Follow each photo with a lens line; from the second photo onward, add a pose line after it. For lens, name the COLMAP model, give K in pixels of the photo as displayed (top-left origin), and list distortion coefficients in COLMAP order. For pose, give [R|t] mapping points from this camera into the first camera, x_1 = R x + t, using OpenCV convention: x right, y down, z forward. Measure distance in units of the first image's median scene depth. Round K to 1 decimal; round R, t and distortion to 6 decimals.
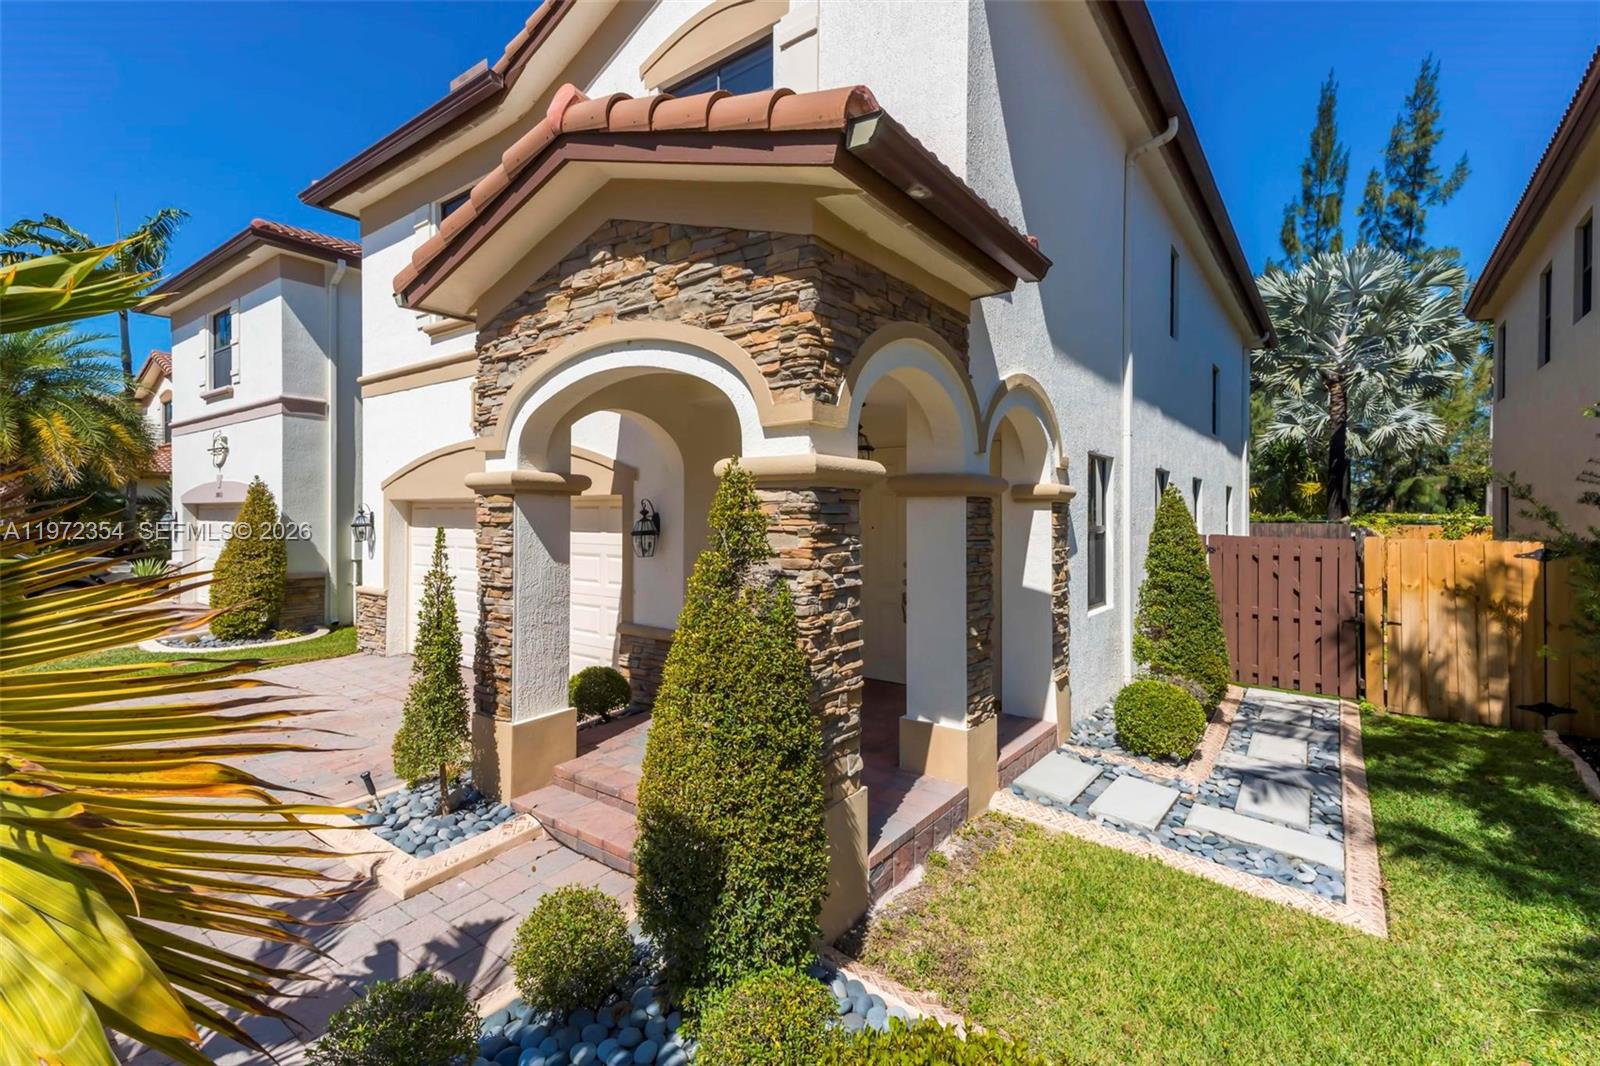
lens RADIAL K [[747.4, 0, 770.9], [0, 747.4, 507.4], [0, 0, 1]] dist [0.036831, -0.000439]
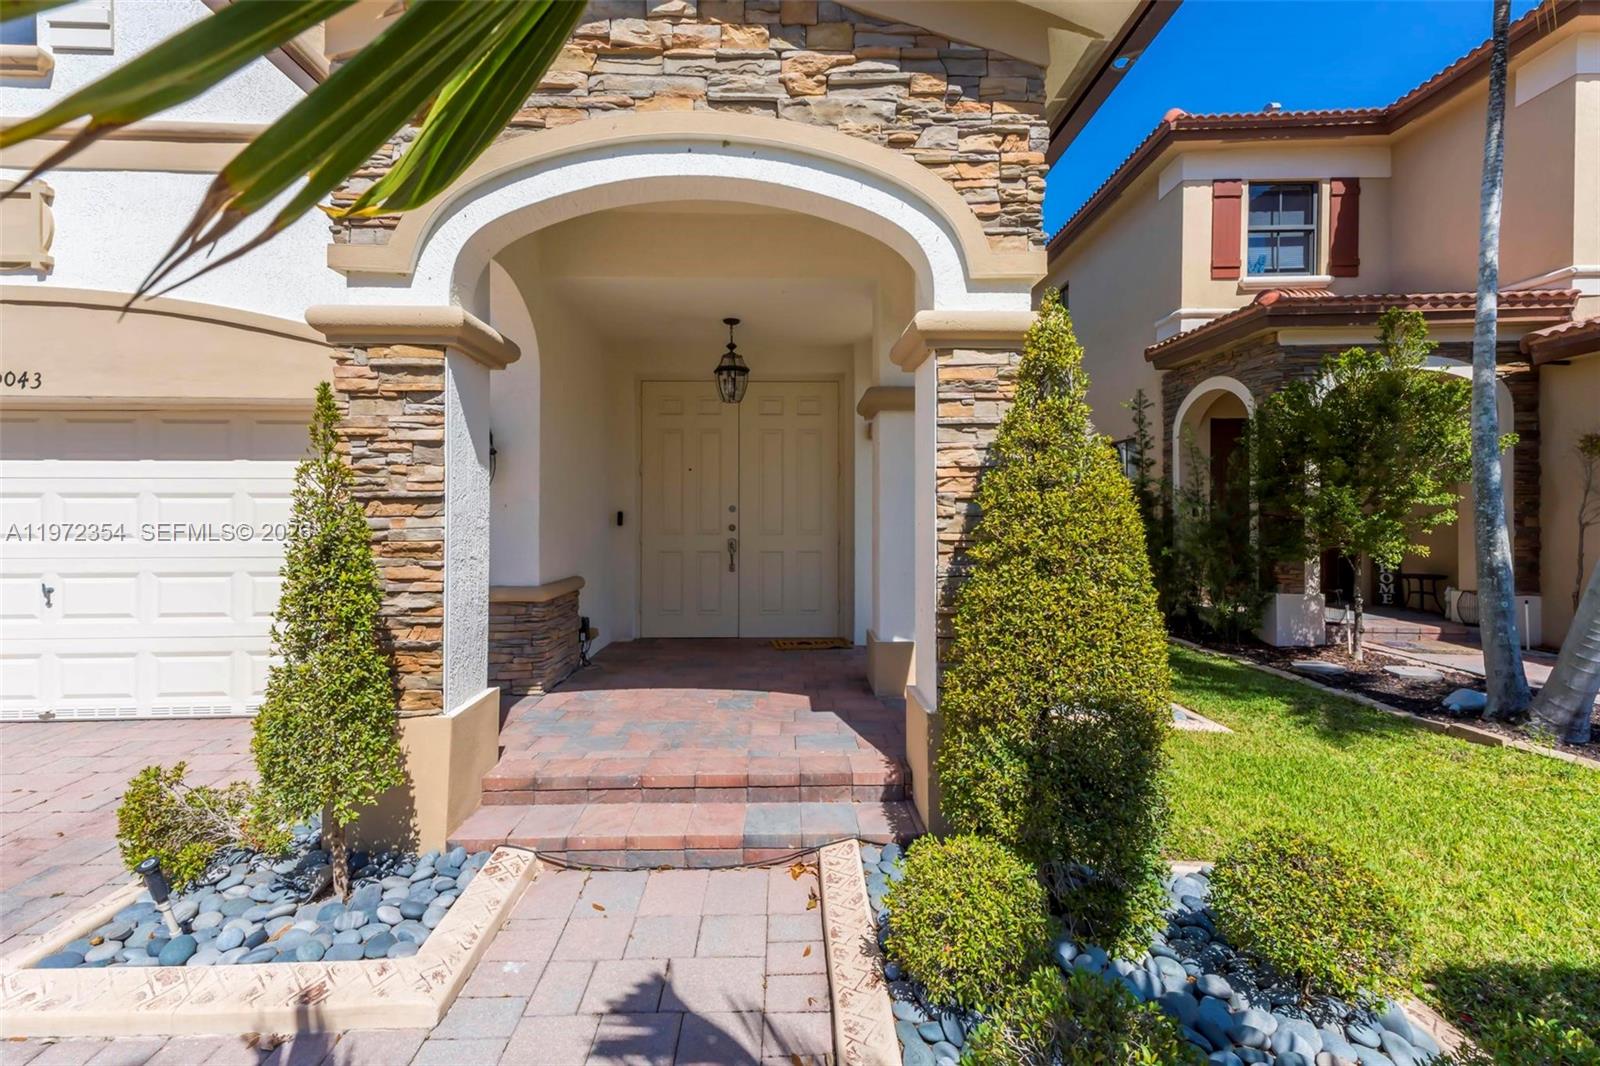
lens RADIAL K [[747.4, 0, 835.7], [0, 747.4, 507.7], [0, 0, 1]] dist [0.036831, -0.000439]
pose [[0.766449, 0.002497, 0.642300, -0.576533], [-0.003509, 0.999994, 0.000300, 0.132879], [-0.642295, -0.002484, 0.766453, 0.368656]]
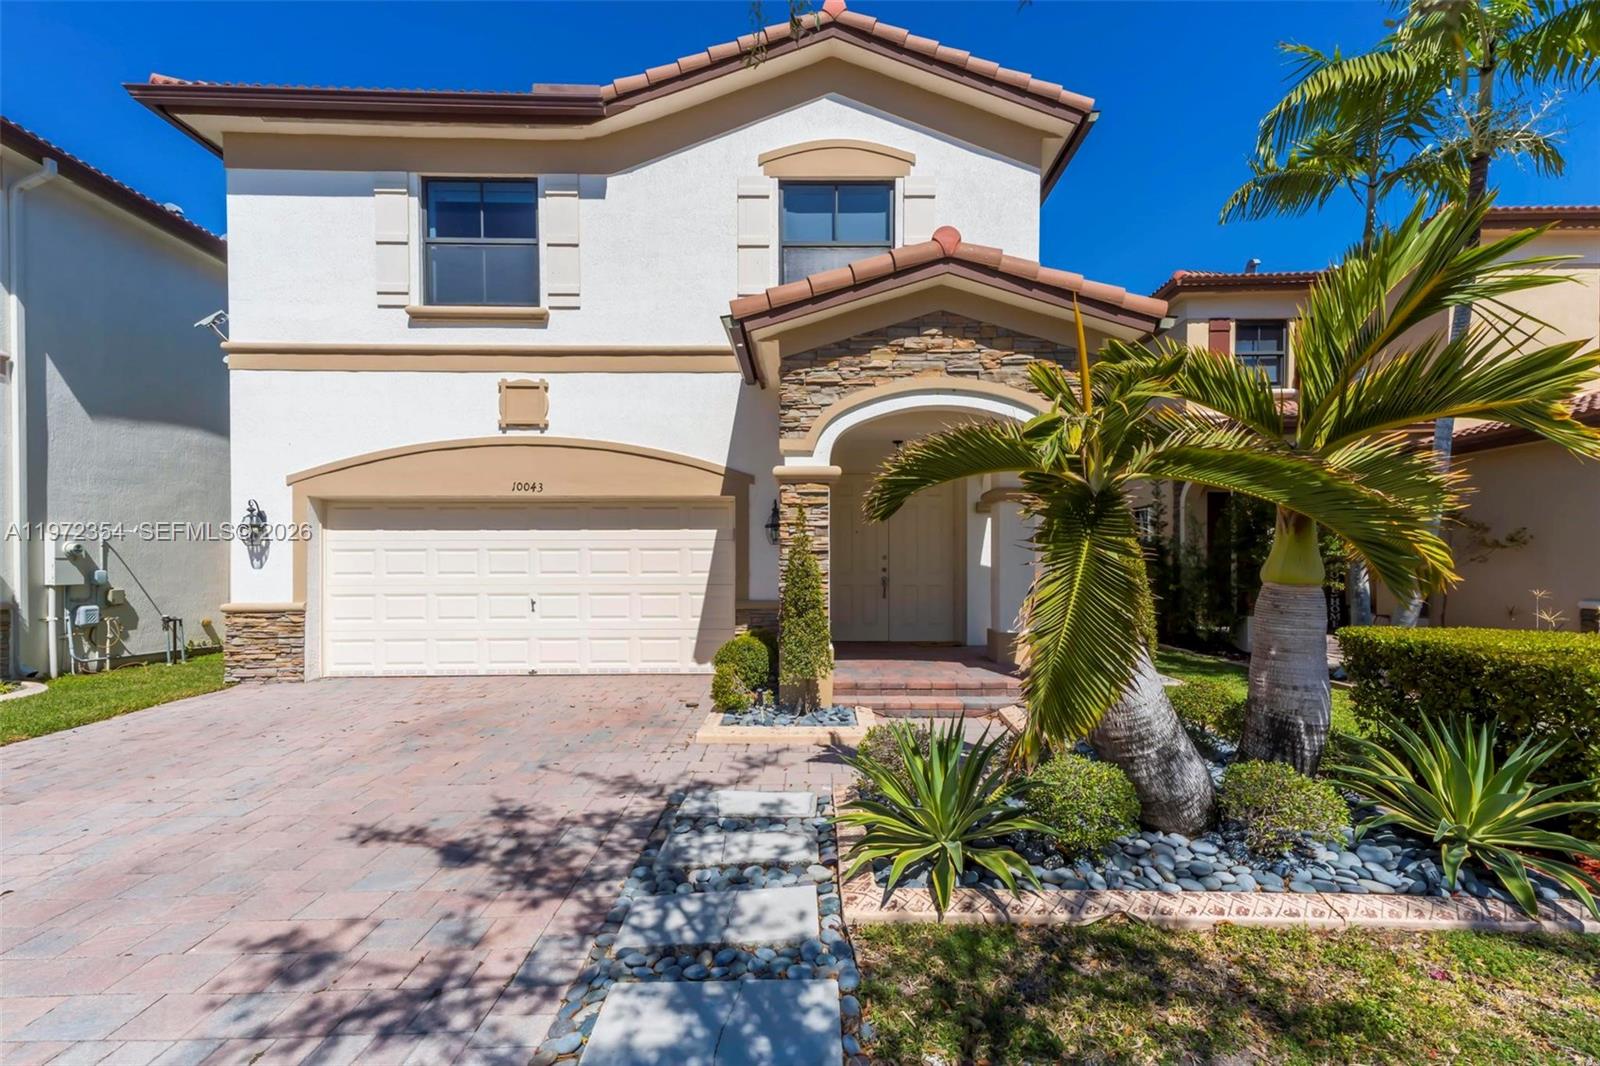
lens RADIAL K [[747.4, 0, 839.7], [0, 747.4, 559.0], [0, 0, 1]] dist [0.036831, -0.000439]
pose [[0.782238, 0.003061, 0.622972, -1.376812], [-0.003195, 0.999994, -0.000902, 0.142925], [-0.622971, -0.001285, 0.782244, -0.101497]]
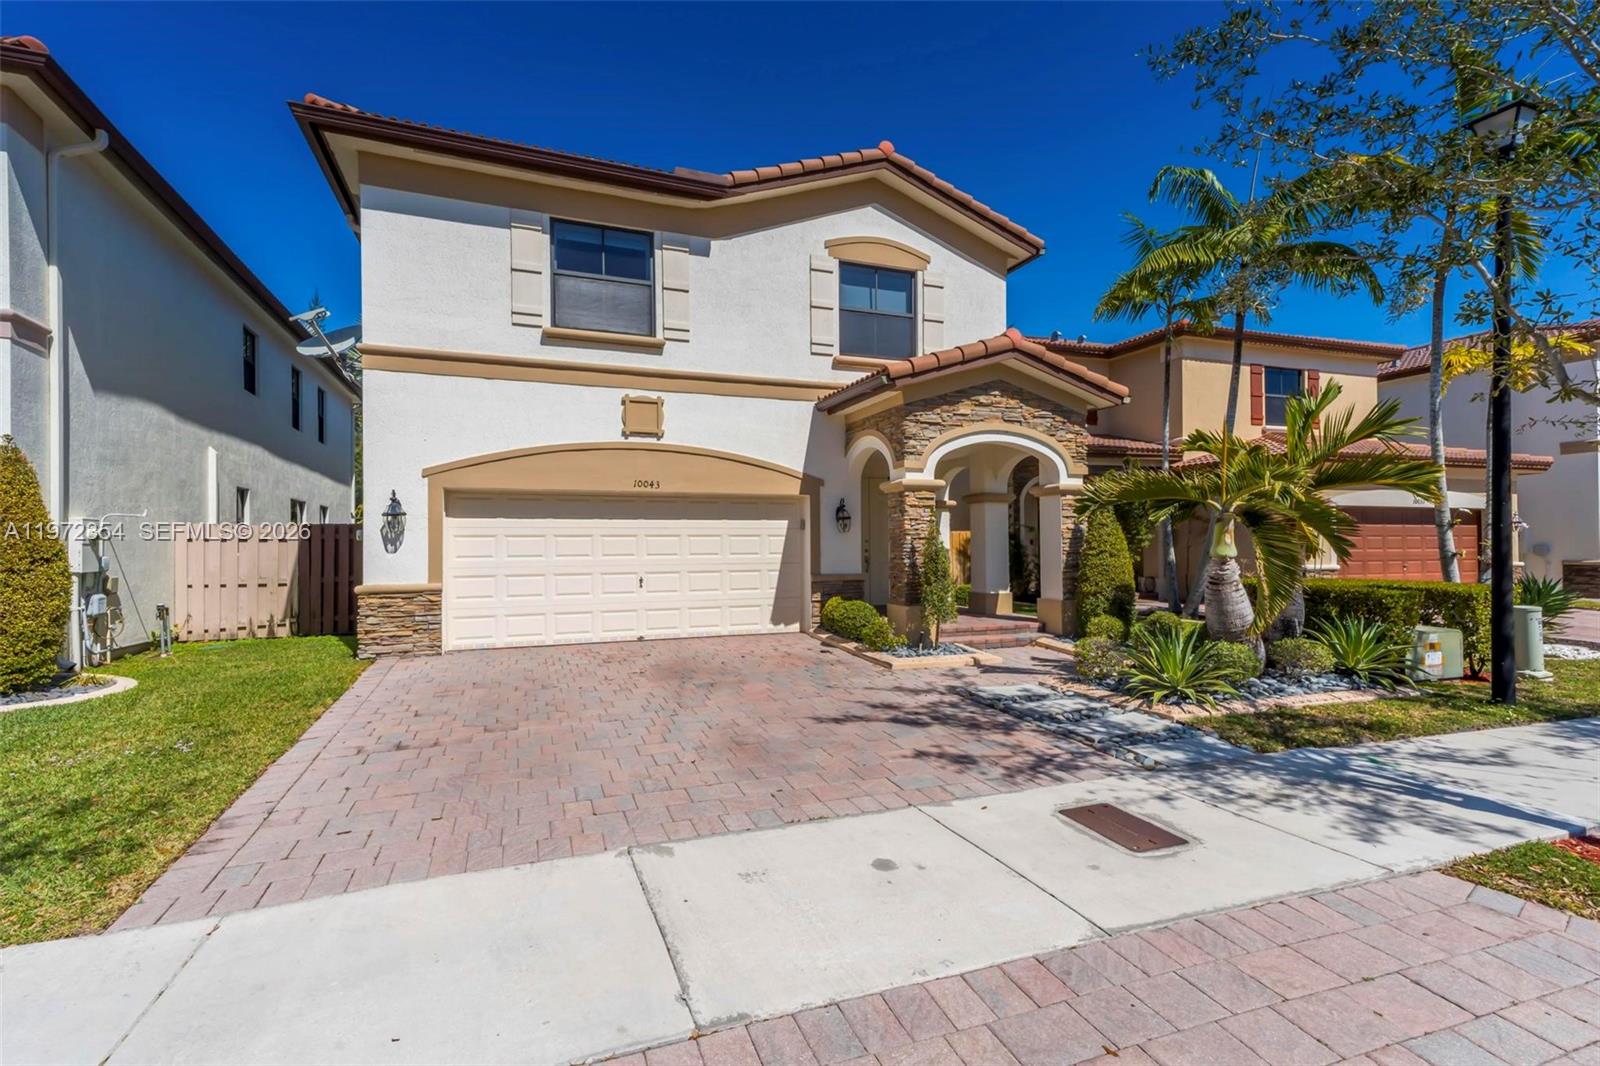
lens RADIAL K [[747.4, 0, 798.0], [0, 747.4, 523.7], [0, 0, 1]] dist [0.036831, -0.000439]
pose [[0.516118, 0.021396, 0.856250, -2.615866], [-0.001645, 0.999711, -0.023990, 0.137294], [-0.856516, 0.010973, 0.516004, 0.325914]]
